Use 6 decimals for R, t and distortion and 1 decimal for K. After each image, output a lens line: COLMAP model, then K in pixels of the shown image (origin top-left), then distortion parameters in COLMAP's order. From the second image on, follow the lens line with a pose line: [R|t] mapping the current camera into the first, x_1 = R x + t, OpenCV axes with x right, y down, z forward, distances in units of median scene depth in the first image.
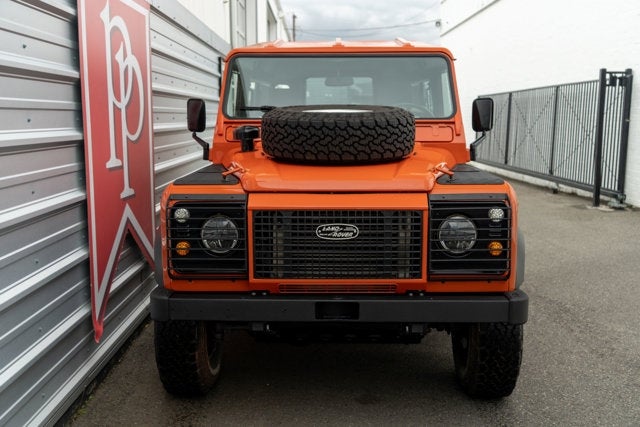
lens RADIAL K [[699.4, 0, 321.5], [0, 699.4, 216.3], [0, 0, 1]] dist [0.004085, 0.021015]
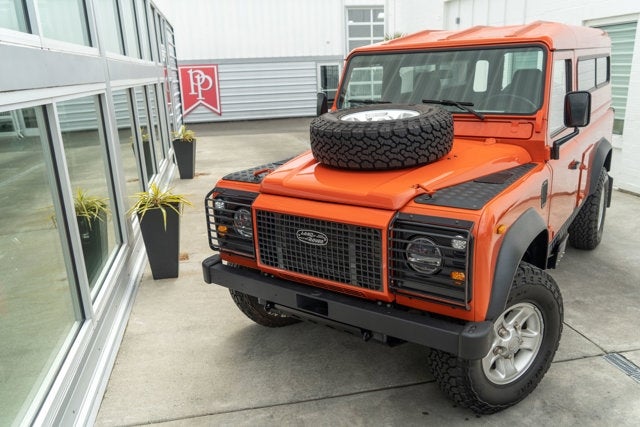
lens RADIAL K [[498.5, 0, 323.5], [0, 498.5, 209.8], [0, 0, 1]] dist [-0.004372, 0.001026]
pose [[0.834446, 0.120737, -0.537701, 0.331120], [-0.042867, 0.986970, 0.155092, -0.104710], [0.549420, -0.106366, 0.828748, 0.257682]]
